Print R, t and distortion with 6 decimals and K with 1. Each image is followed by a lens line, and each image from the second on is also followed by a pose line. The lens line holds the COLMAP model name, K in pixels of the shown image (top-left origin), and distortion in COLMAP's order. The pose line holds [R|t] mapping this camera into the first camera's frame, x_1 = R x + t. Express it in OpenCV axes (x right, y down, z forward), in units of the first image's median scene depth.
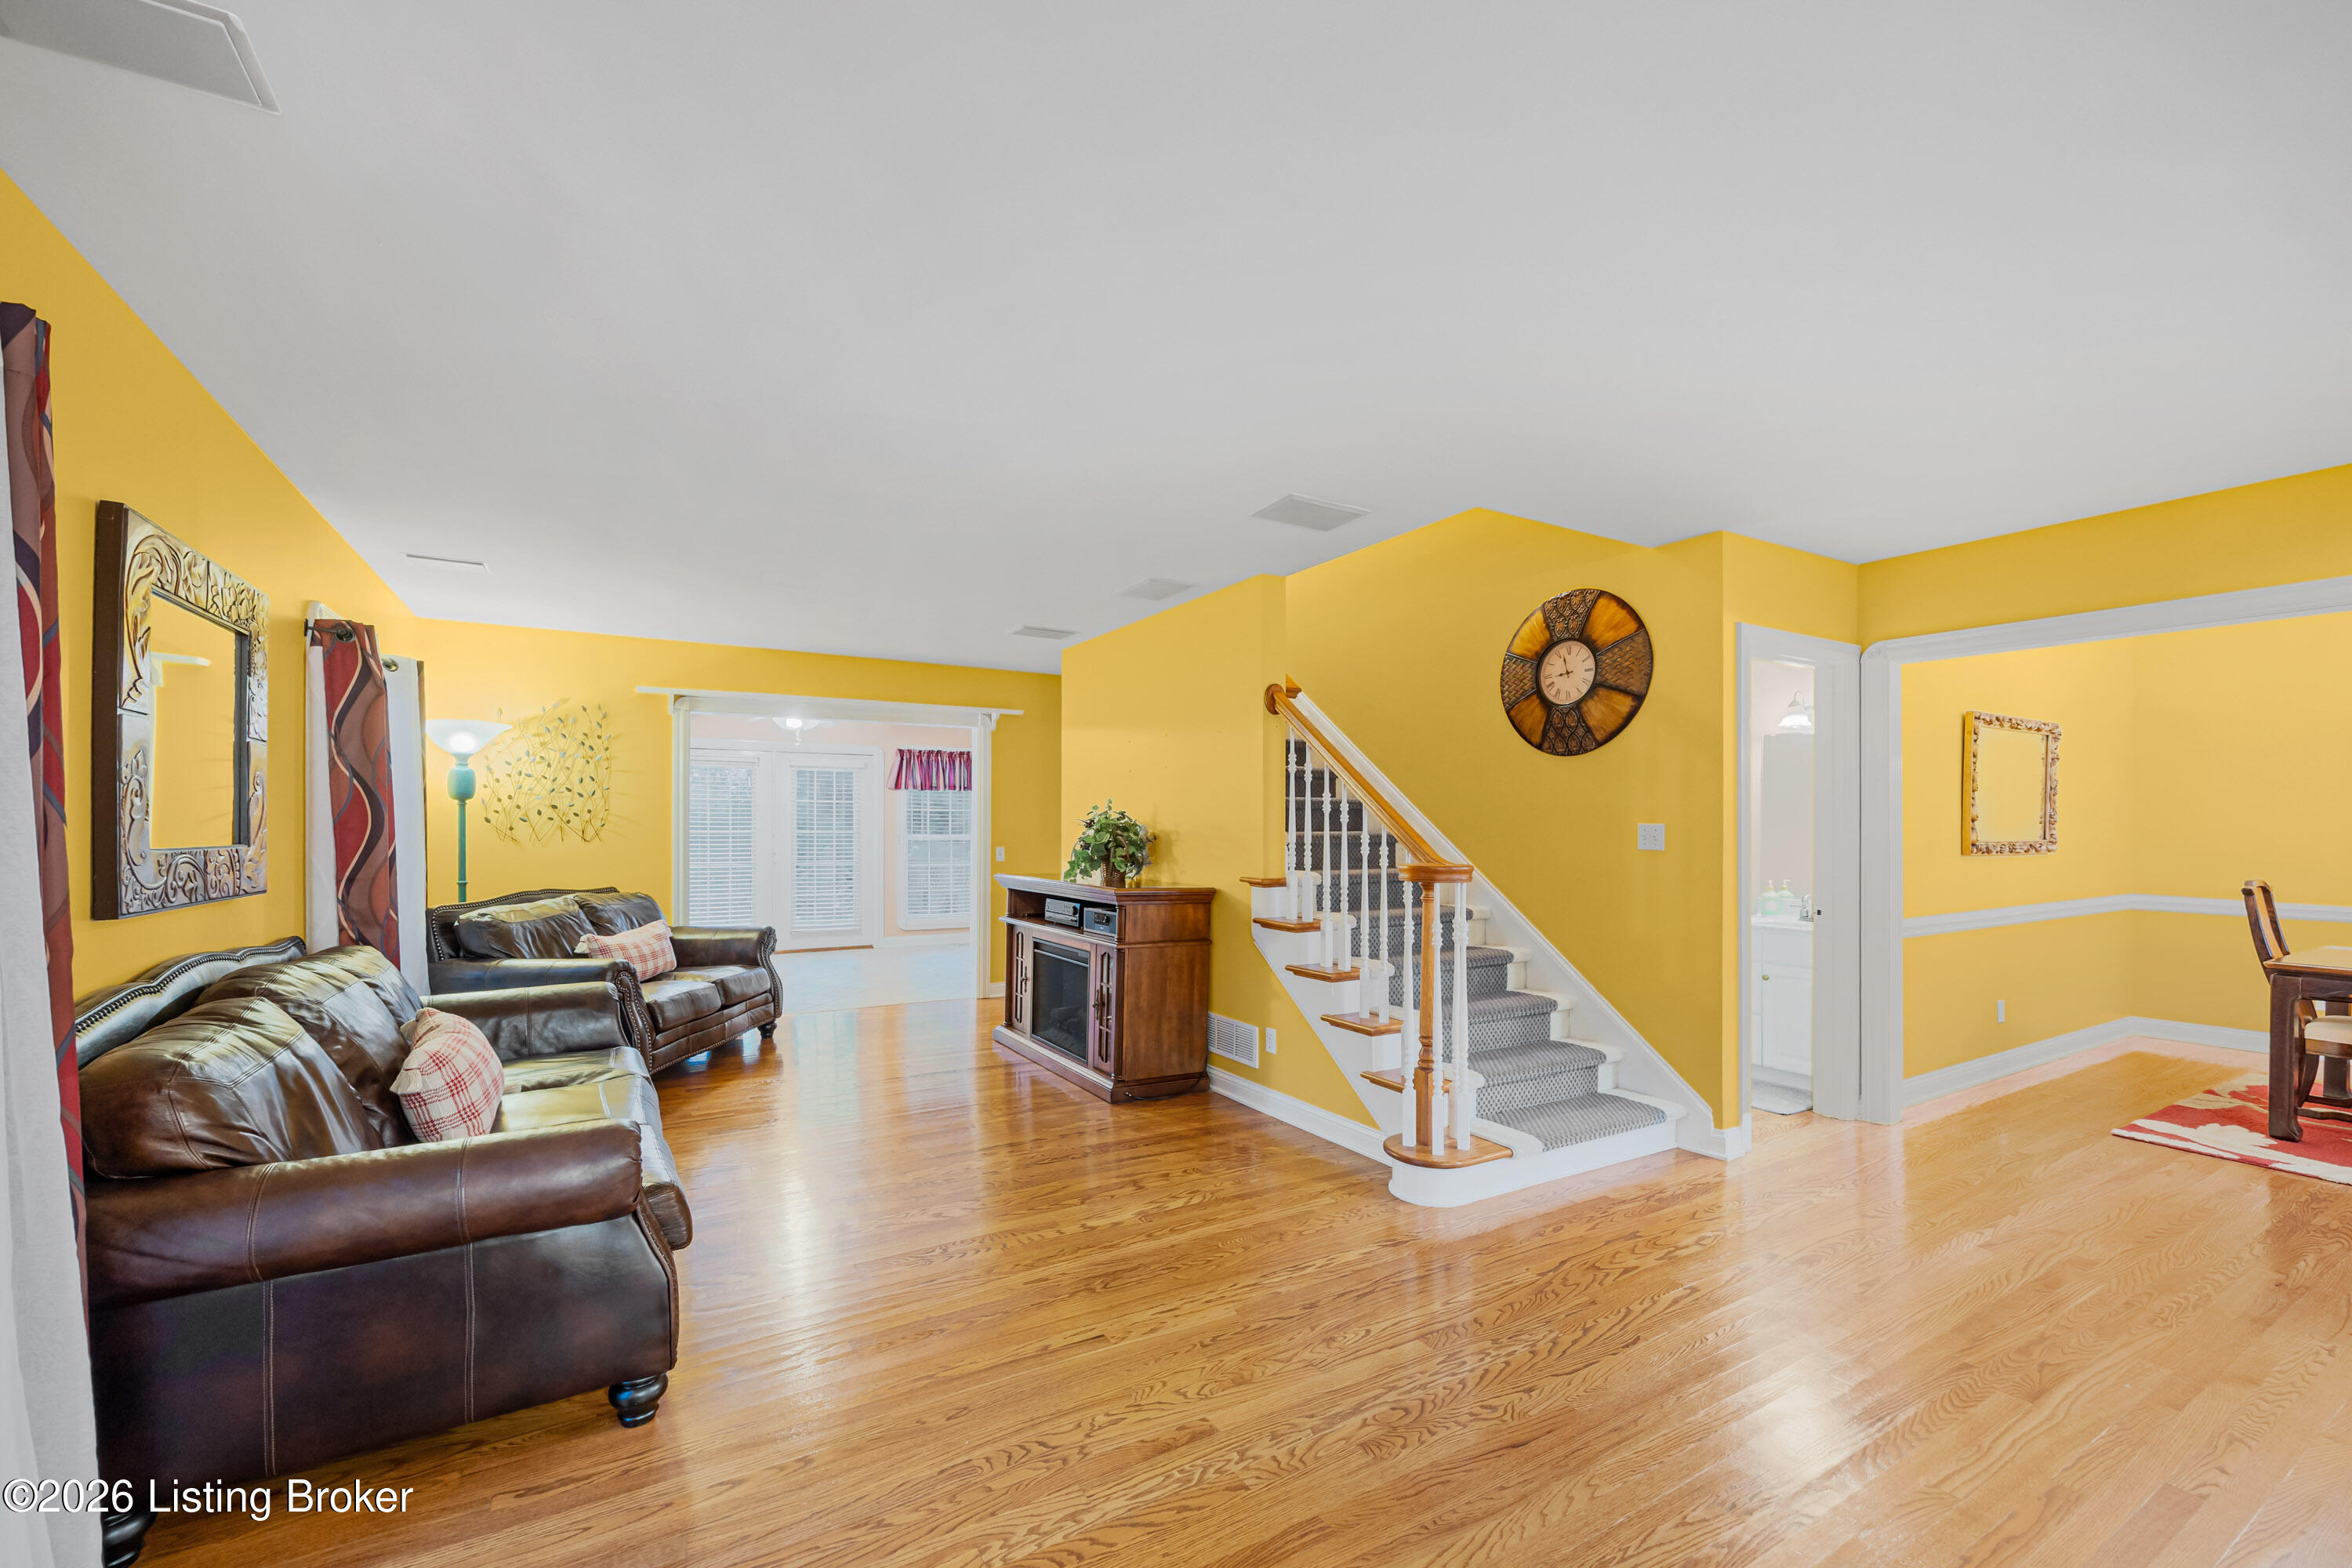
lens RADIAL K [[908.3, 0, 1129.5], [0, 908.3, 833.4], [0, 0, 1]] dist [0.004406, -0.001037]
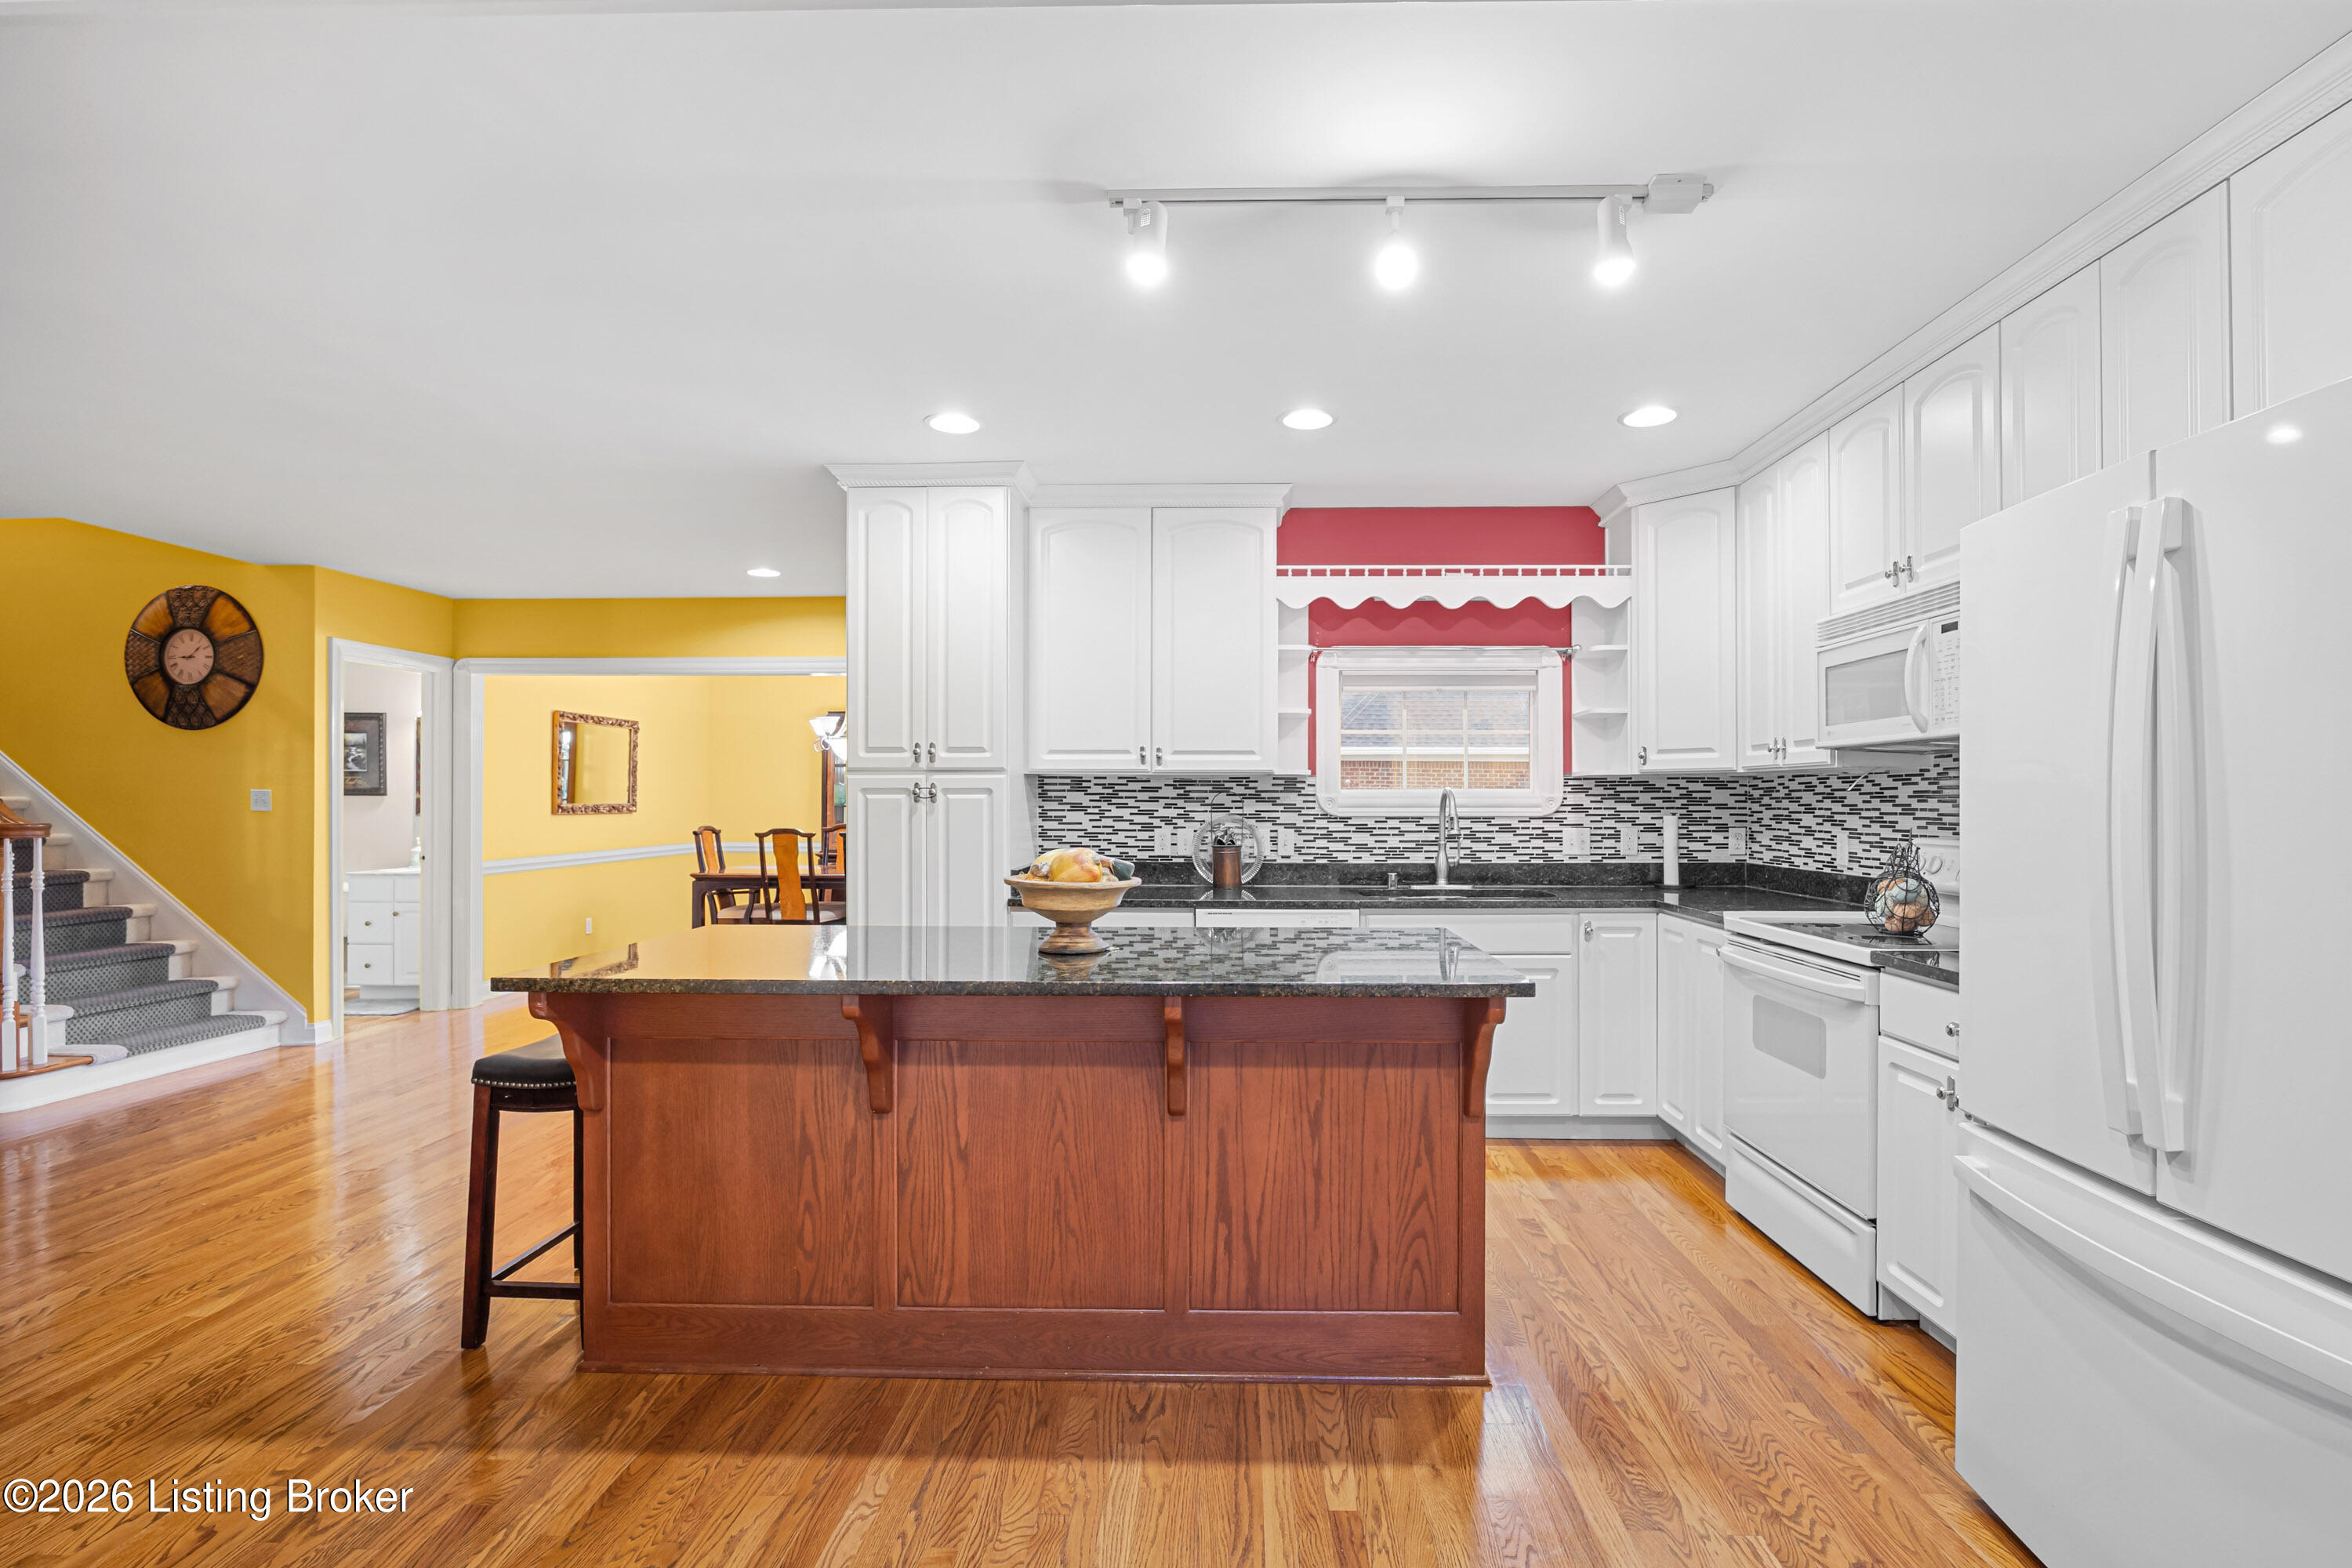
lens RADIAL K [[1112.8, 0, 1205.8], [0, 1112.8, 788.6], [0, 0, 1]] dist [-0.043880, -0.000085]
pose [[0.480218, 0.004626, 0.877137, -0.077898], [0.008872, 0.999909, -0.010131, 0.013128], [-0.877104, 0.012647, 0.480133, -0.748330]]
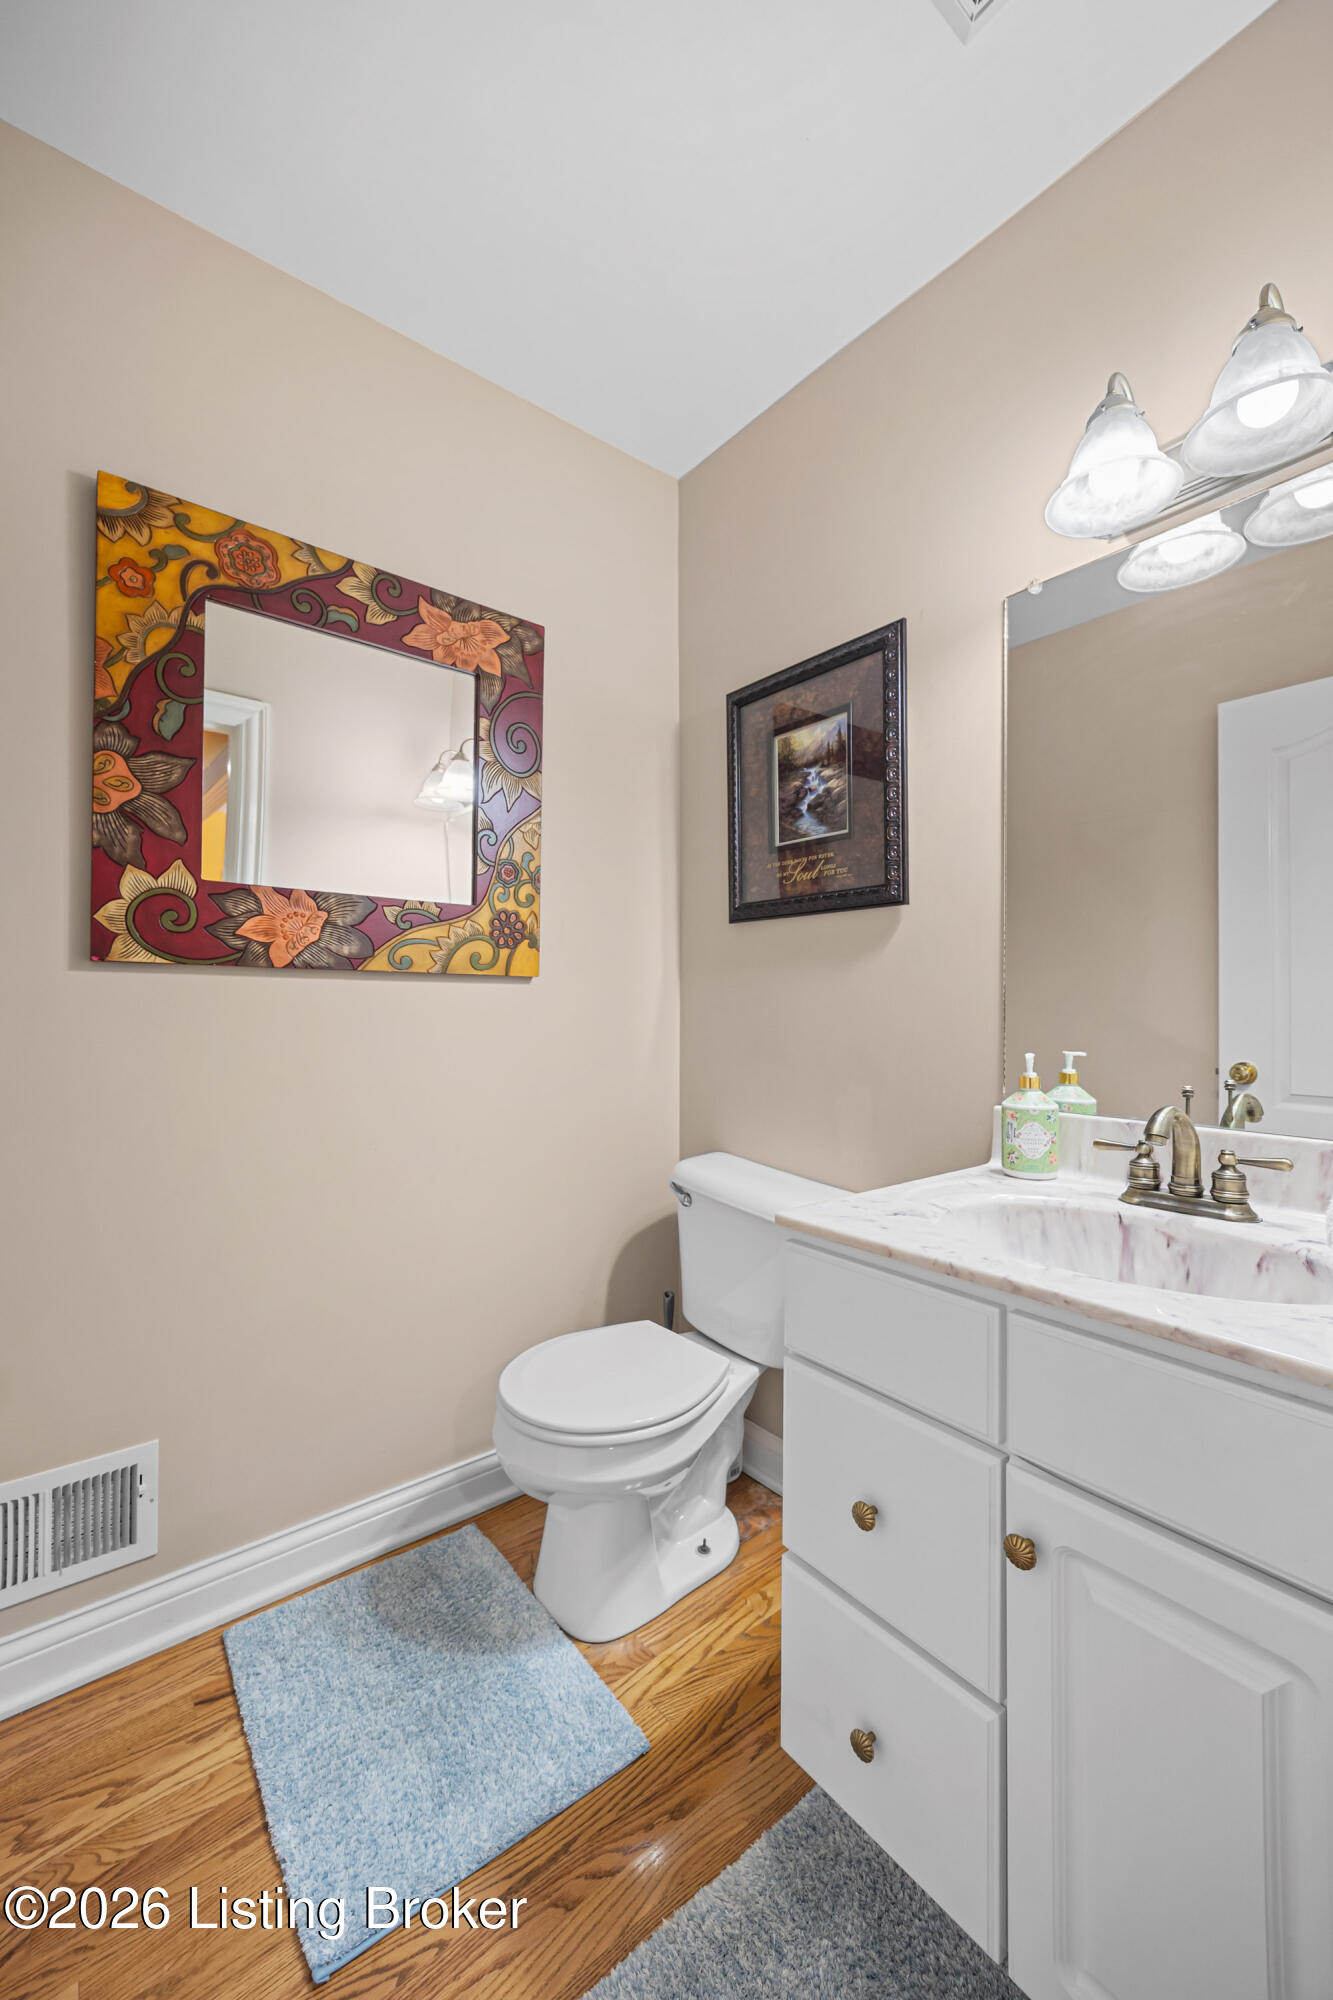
lens RADIAL K [[772.4, 0, 662.2], [0, 772.4, 996.1], [0, 0, 1]] dist [0.004406, -0.001037]
pose [[0.981747, 0.004006, 0.190148, 0.646647], [-0.001704, 0.999923, -0.012268, 0.042977], [-0.190182, 0.011720, 0.981679, 0.930840]]
